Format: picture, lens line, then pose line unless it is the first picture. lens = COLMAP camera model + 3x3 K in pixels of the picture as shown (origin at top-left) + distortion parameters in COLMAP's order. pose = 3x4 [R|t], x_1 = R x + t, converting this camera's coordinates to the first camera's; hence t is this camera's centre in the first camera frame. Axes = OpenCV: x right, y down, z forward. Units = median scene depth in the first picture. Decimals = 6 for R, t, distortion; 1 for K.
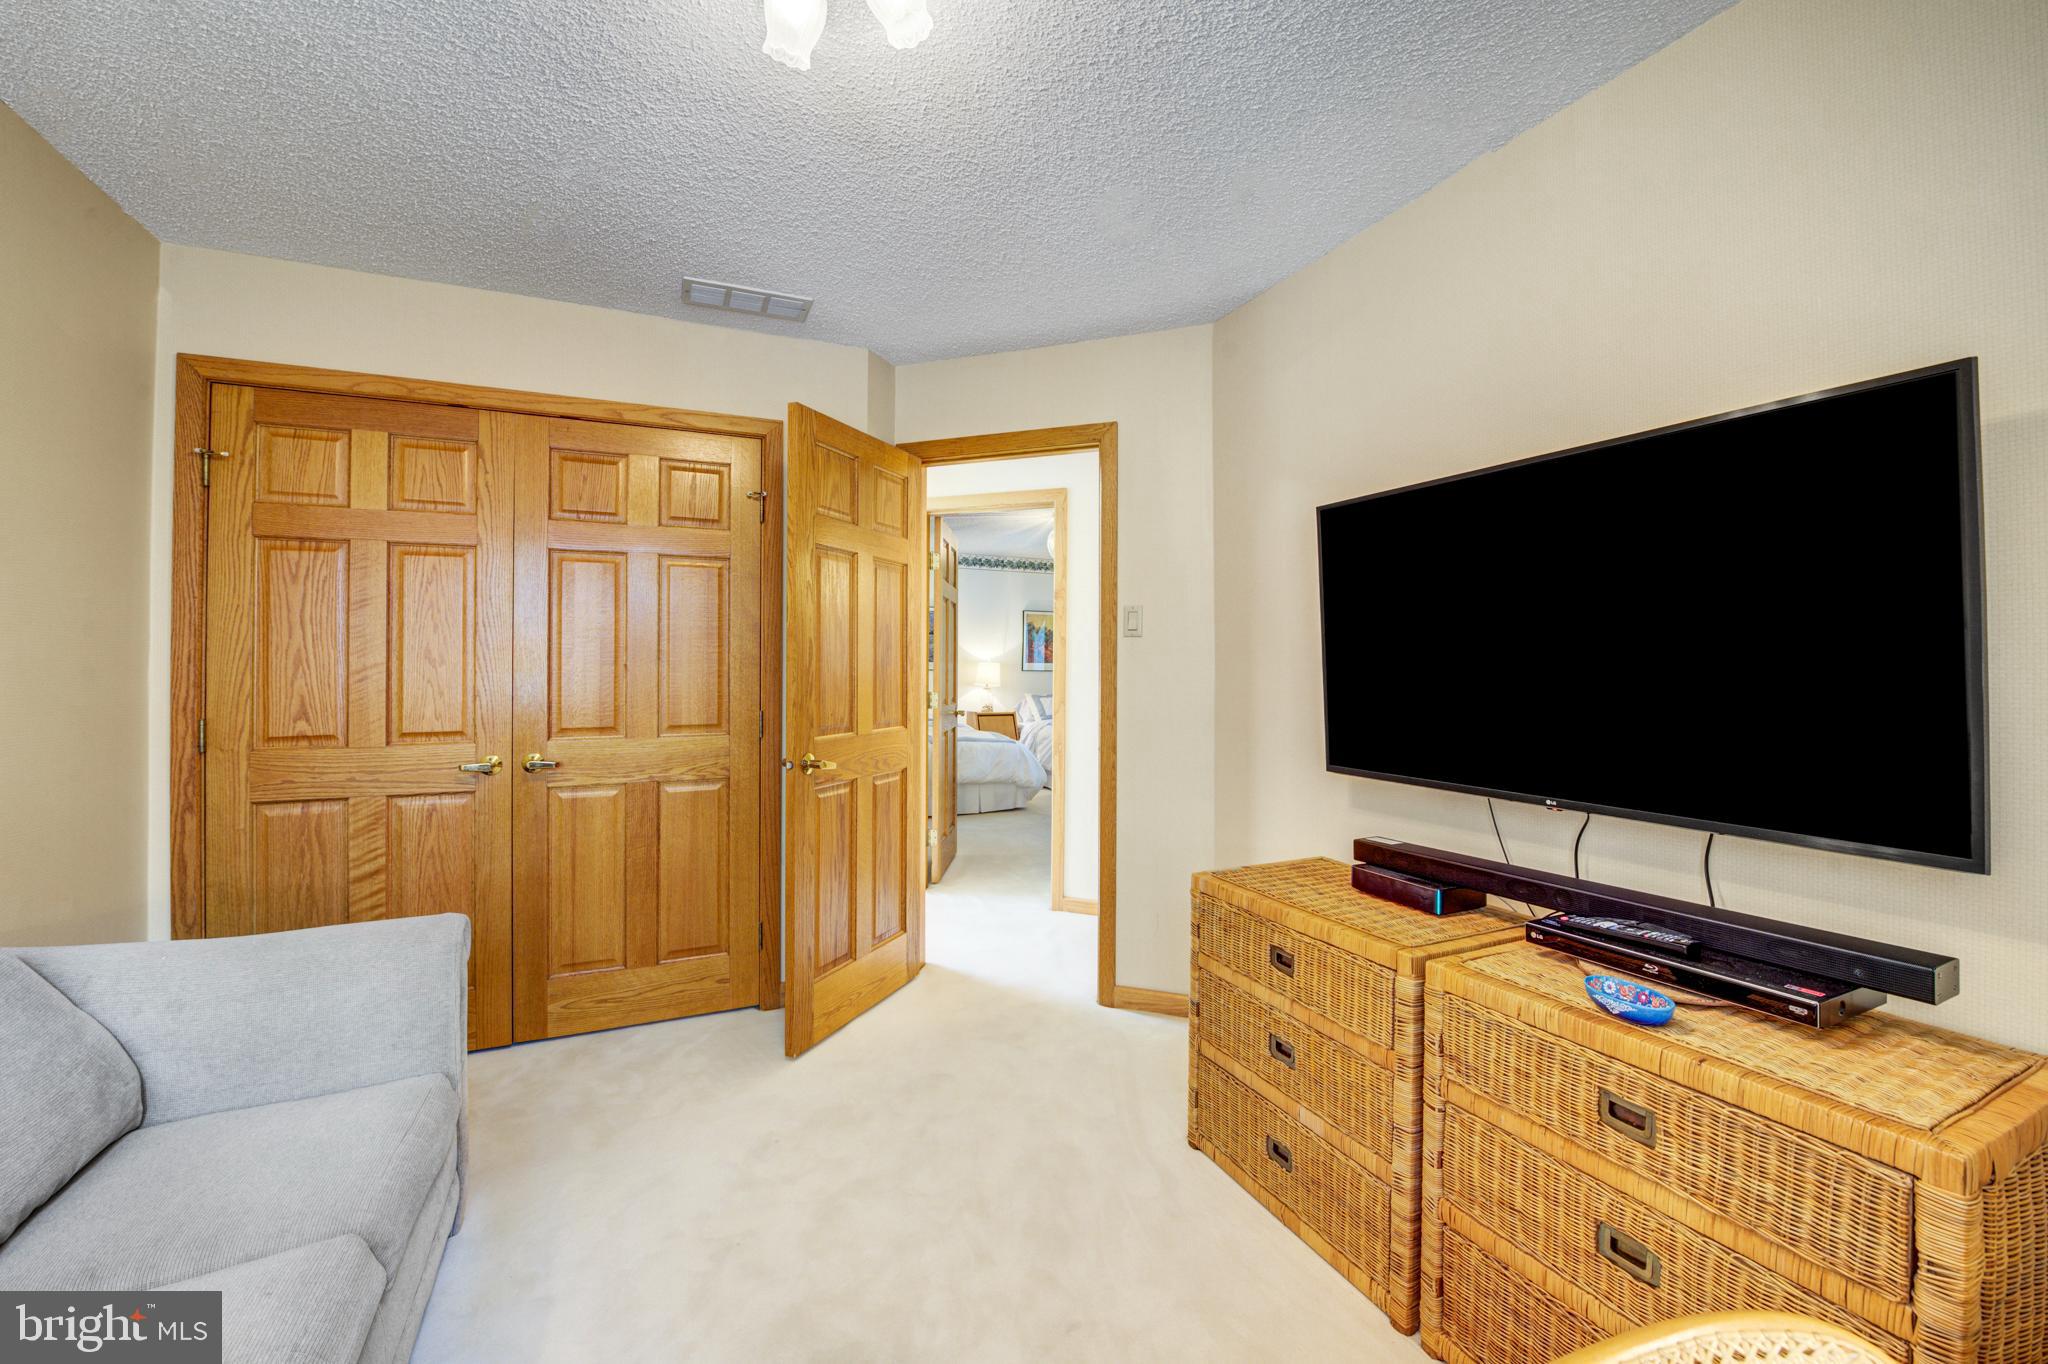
lens RADIAL K [[822.4, 0, 1027.8], [0, 822.4, 674.4], [0, 0, 1]] dist [-0.005647, -0.003062]
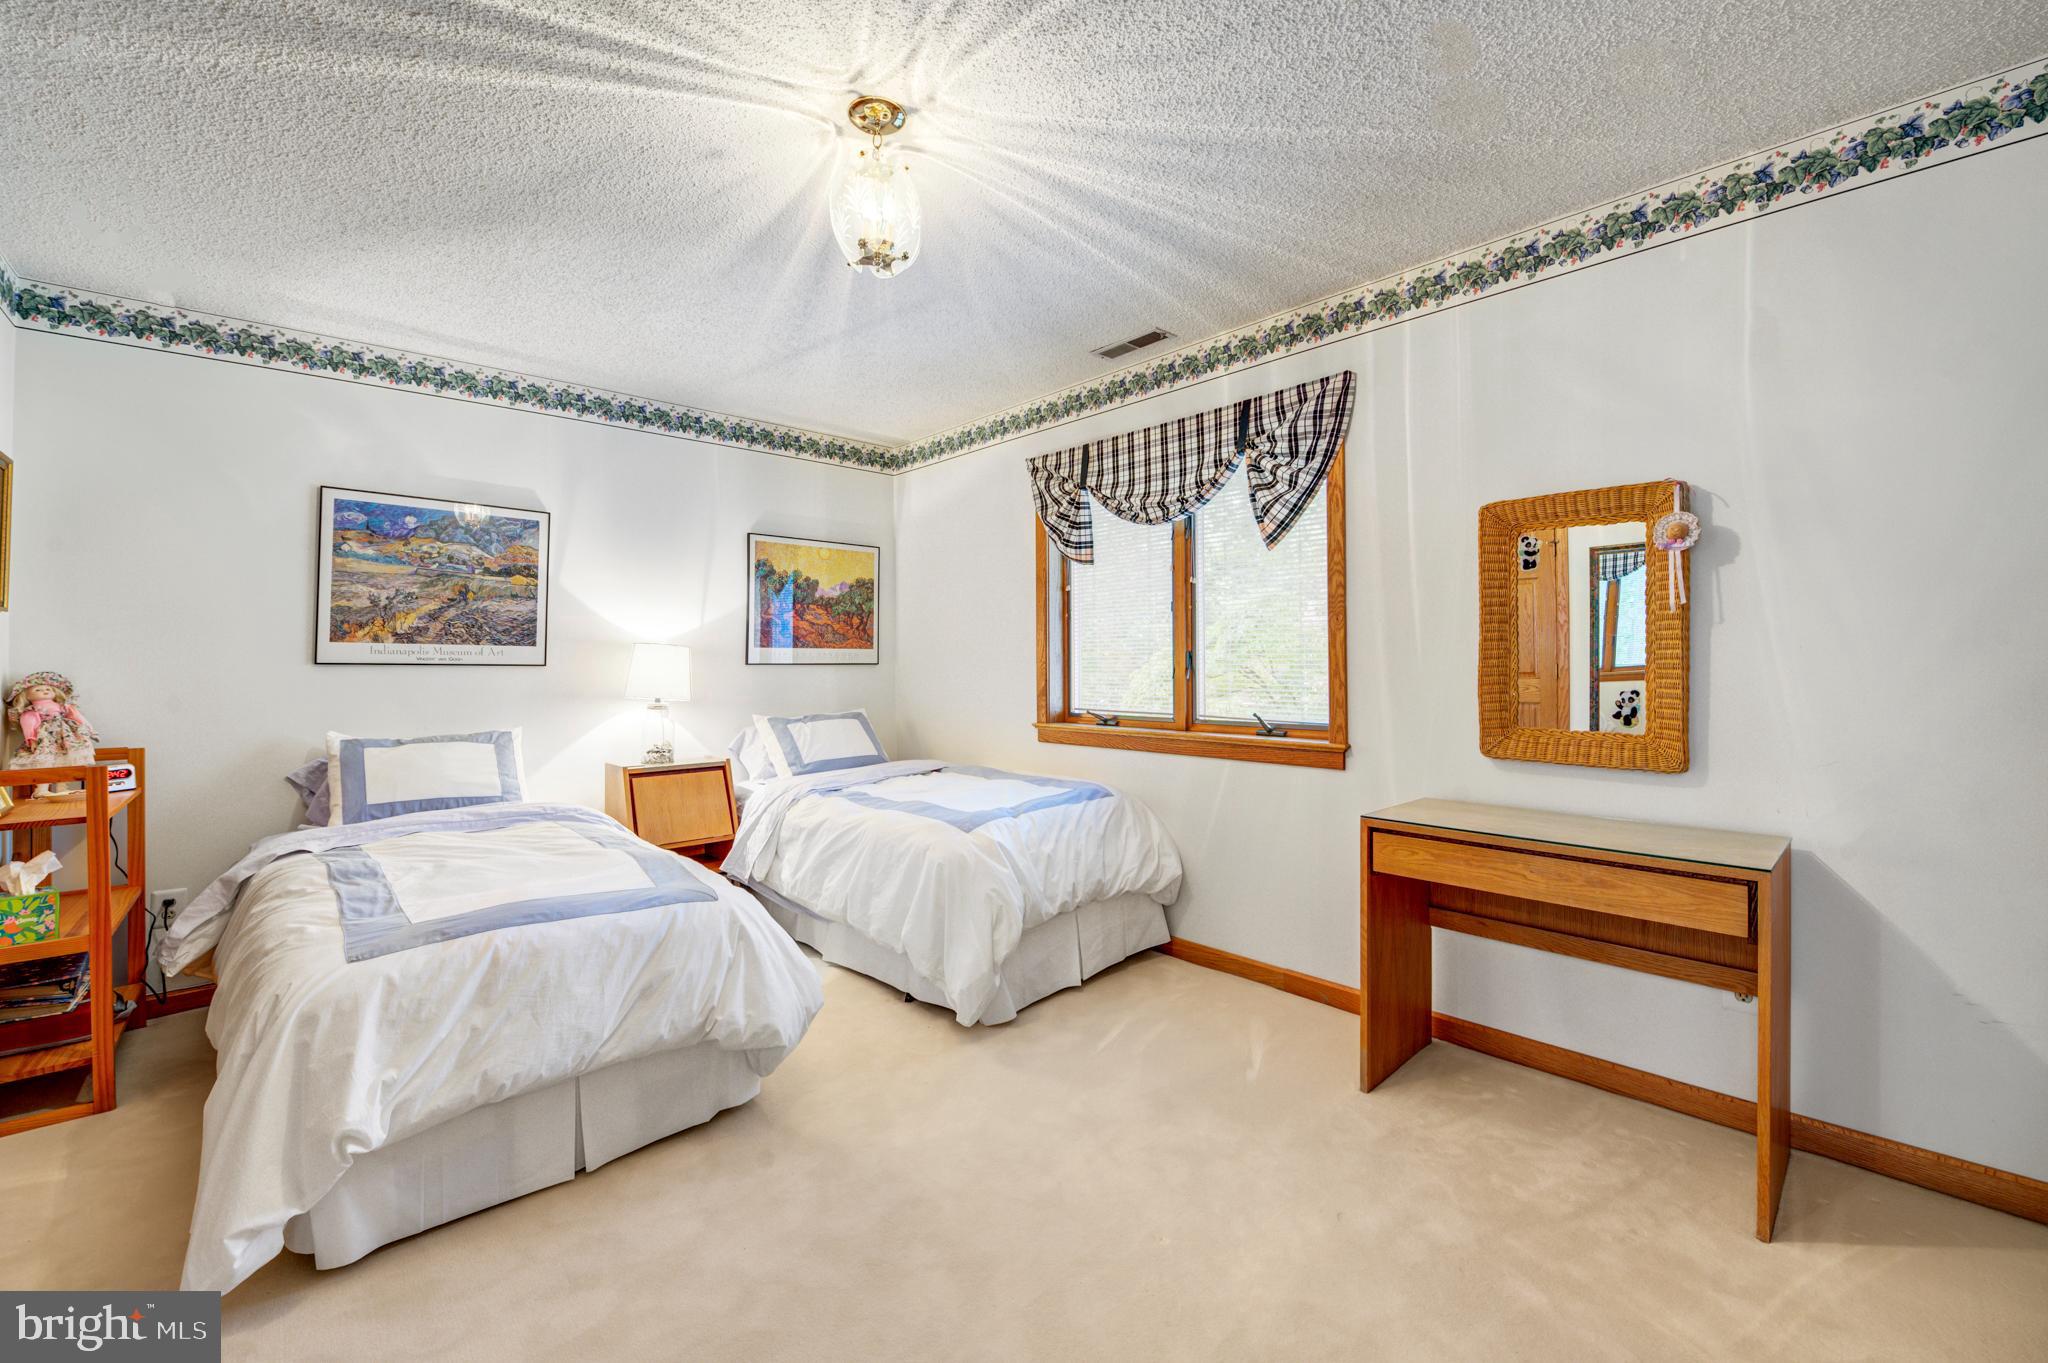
lens RADIAL K [[817.1, 0, 1022.3], [0, 817.1, 668.6], [0, 0, 1]] dist [-0.004651, -0.004291]
pose [[0.952396, -0.008080, 0.304757, 0.000984], [0.006741, 0.999962, 0.005448, -0.003648], [-0.304790, -0.003134, 0.952415, 0.529171]]
